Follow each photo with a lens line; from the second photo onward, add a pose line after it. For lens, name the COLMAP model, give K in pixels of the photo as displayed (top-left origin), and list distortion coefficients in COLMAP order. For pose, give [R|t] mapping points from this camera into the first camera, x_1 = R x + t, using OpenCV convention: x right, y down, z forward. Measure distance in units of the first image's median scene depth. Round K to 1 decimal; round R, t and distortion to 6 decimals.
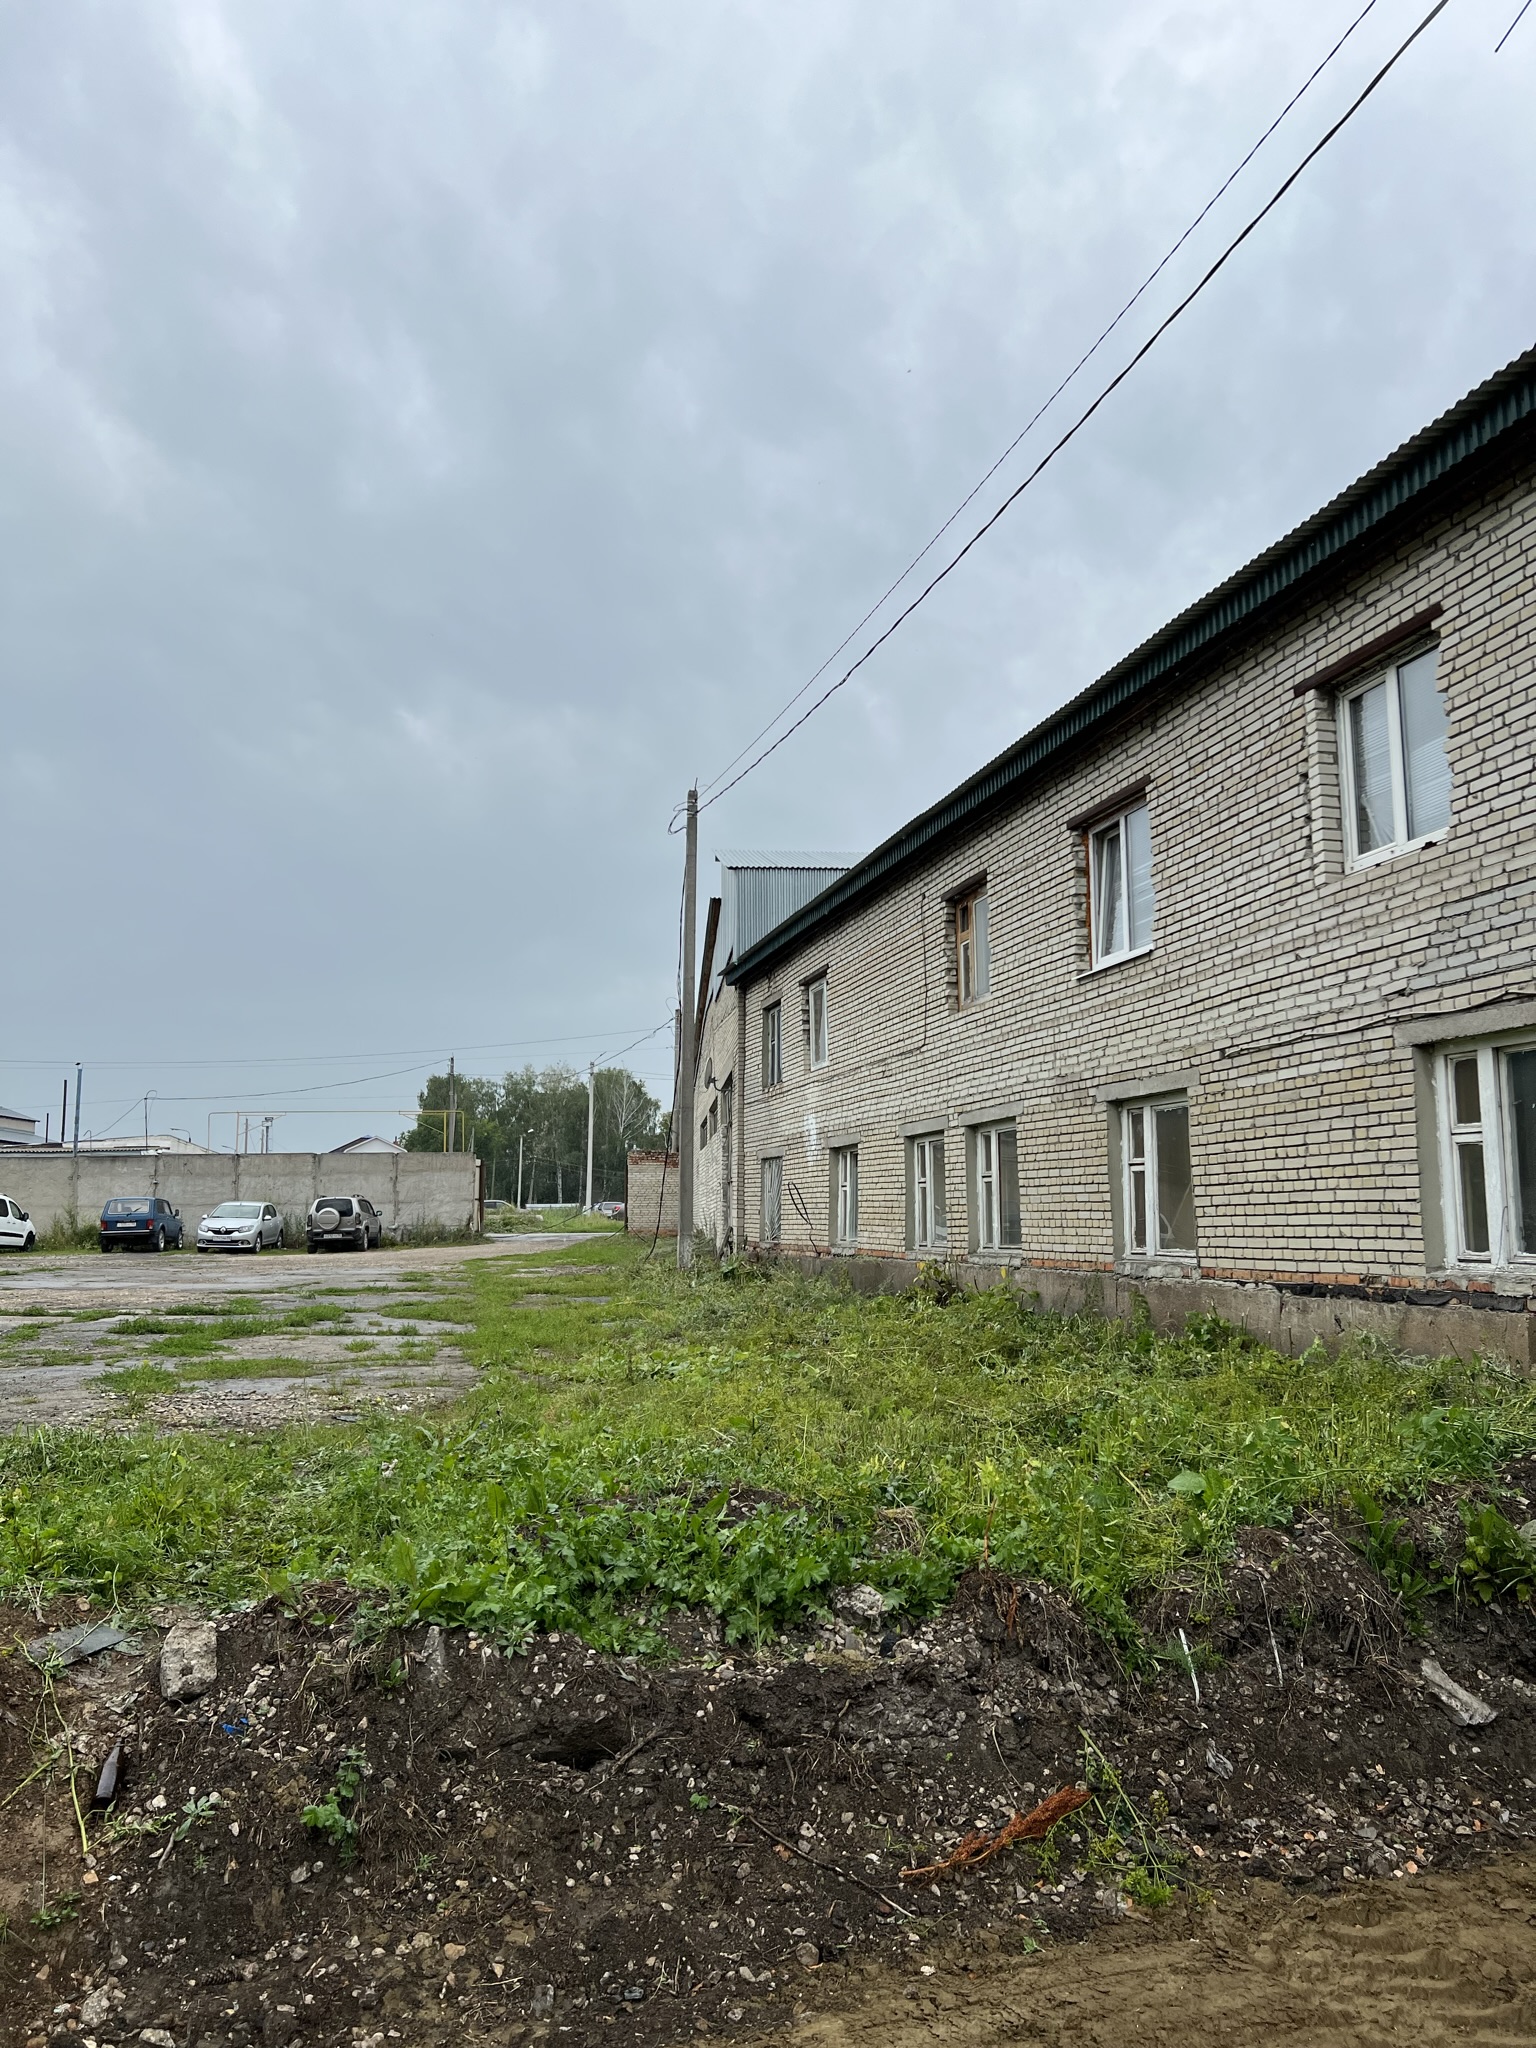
lens RADIAL K [[1554.0, 0, 766.5], [0, 1554.0, 1025.6], [0, 0, 1]] dist [0.064103, -0.004378]
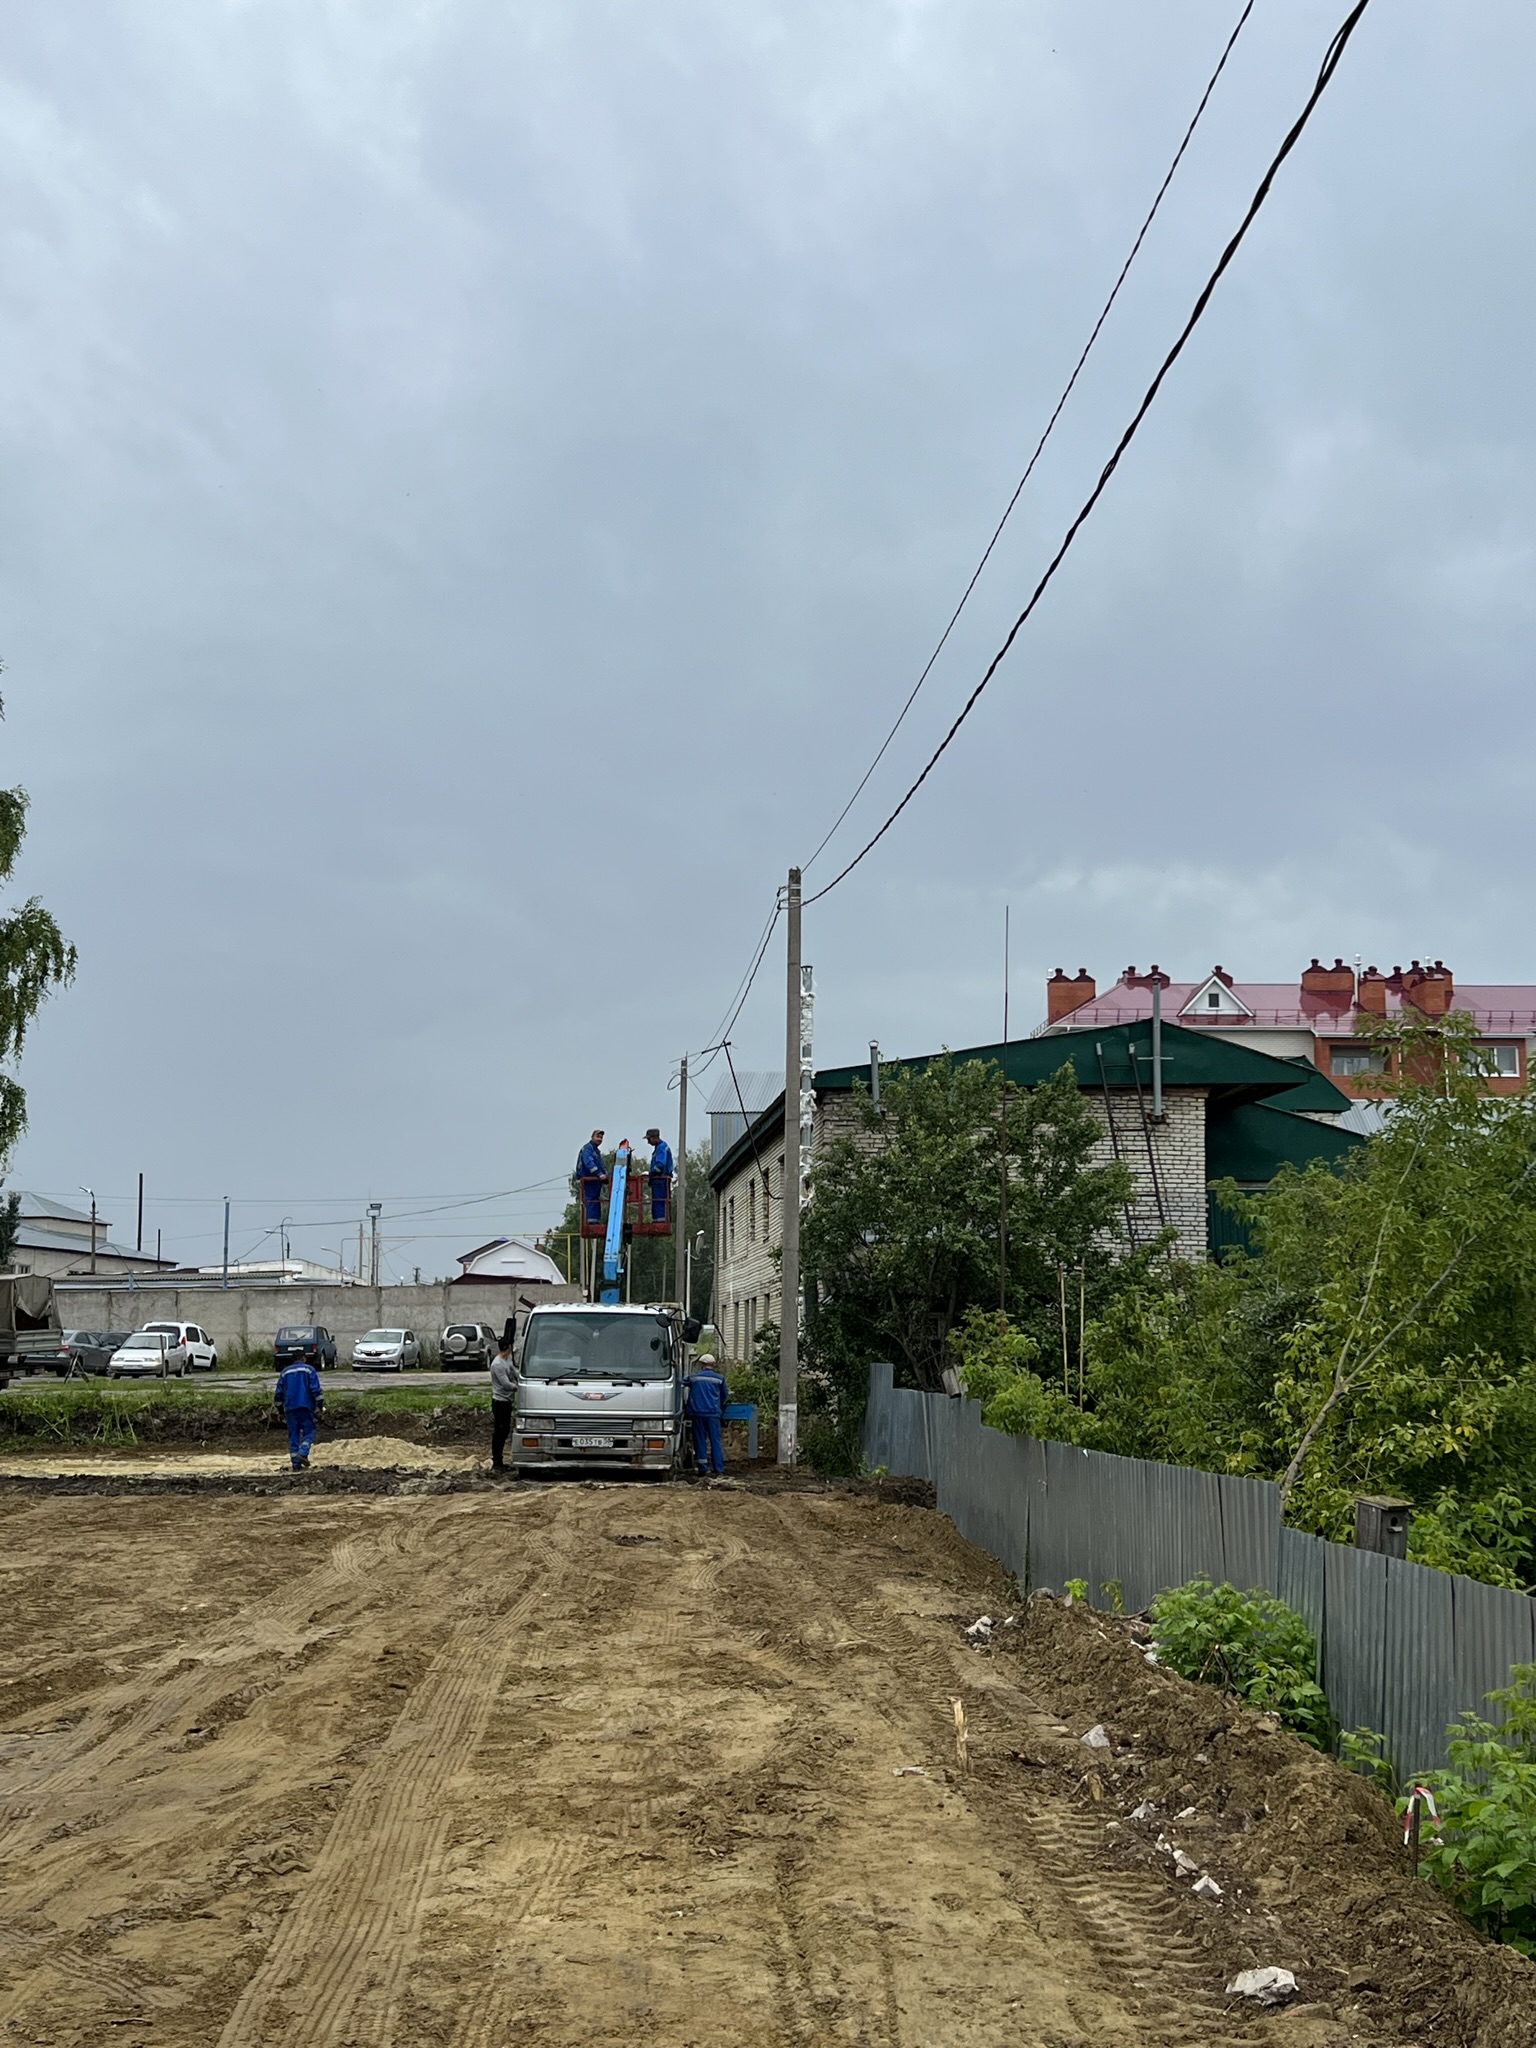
lens RADIAL K [[2504.5, 0, 768.4], [0, 2504.5, 1022.8], [0, 0, 1]] dist [0.026751, 0.000000]
pose [[0.988957, -0.026424, -0.145831, 0.215803], [0.025847, 0.999649, -0.005853, -0.093012], [0.145934, 0.002020, 0.989292, -0.773173]]
